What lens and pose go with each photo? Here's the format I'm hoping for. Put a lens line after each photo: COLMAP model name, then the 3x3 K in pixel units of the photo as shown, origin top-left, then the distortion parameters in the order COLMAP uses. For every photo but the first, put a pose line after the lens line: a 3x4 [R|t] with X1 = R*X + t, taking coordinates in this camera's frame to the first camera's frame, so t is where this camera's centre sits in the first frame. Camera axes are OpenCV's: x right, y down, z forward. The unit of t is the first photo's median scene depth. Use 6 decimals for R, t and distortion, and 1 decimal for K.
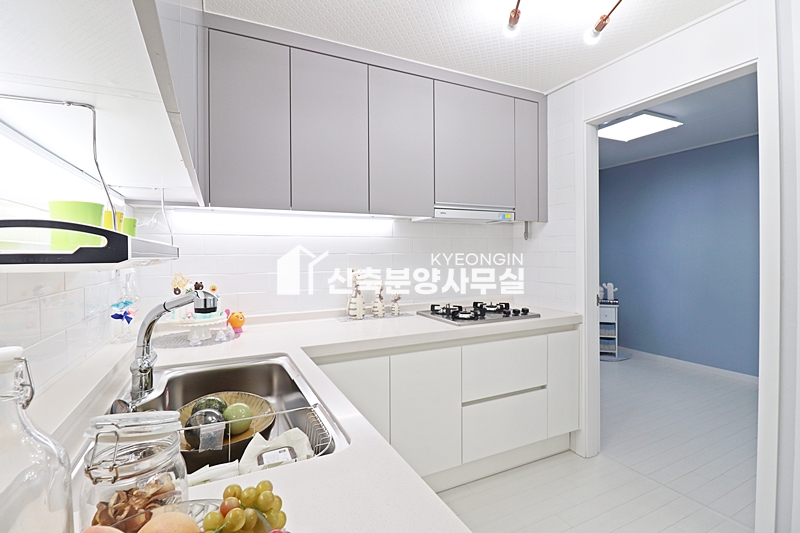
lens RADIAL K [[377.2, 0, 382.5], [0, 377.2, 256.0], [0, 0, 1]] dist [-0.012475, -0.000060]
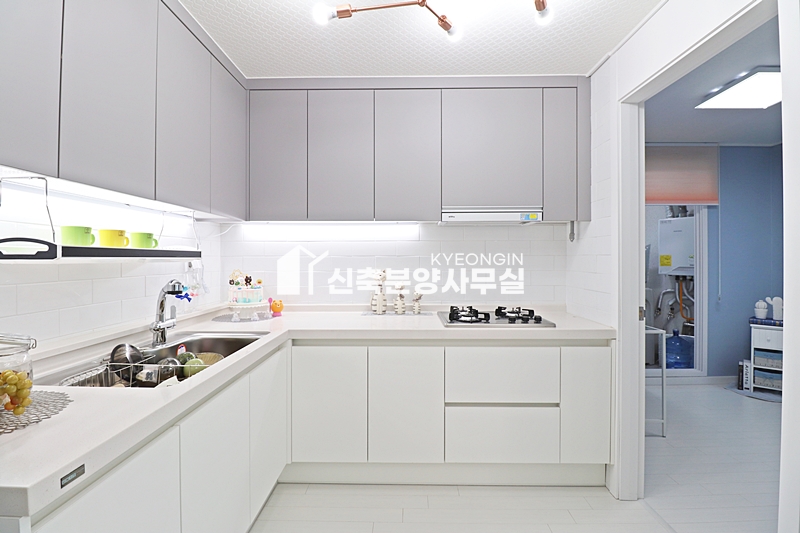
lens RADIAL K [[367.6, 0, 399.9], [0, 367.6, 256.5], [0, 0, 1]] dist [-0.000708, -0.013912]
pose [[0.895370, 0.003708, -0.445308, 0.467038], [-0.006866, 0.999961, -0.005479, 0.000508], [0.445271, 0.007963, 0.895361, 0.042359]]
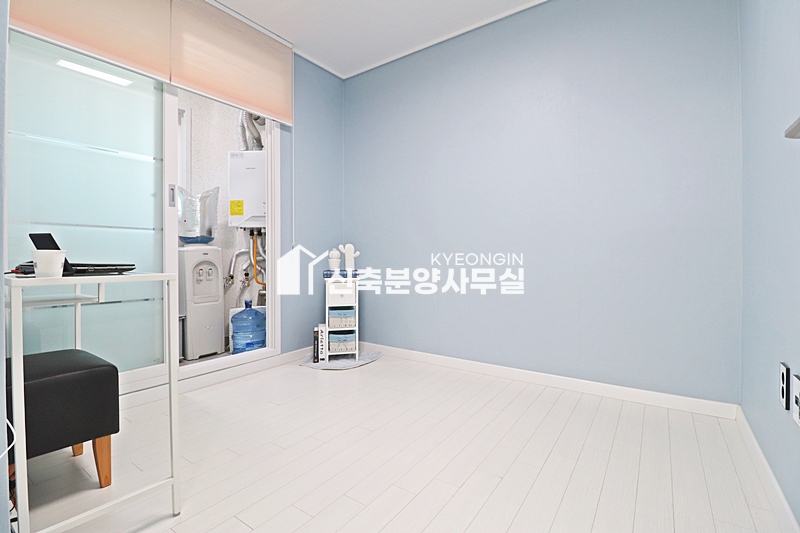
lens RADIAL K [[367.6, 0, 399.9], [0, 367.6, 256.5], [0, 0, 1]] dist [-0.000708, -0.013912]
pose [[0.874335, 0.002891, 0.485315, 0.698320], [0.000027, 0.999982, -0.006005, 0.178290], [-0.485323, 0.005264, 0.874319, 0.763414]]
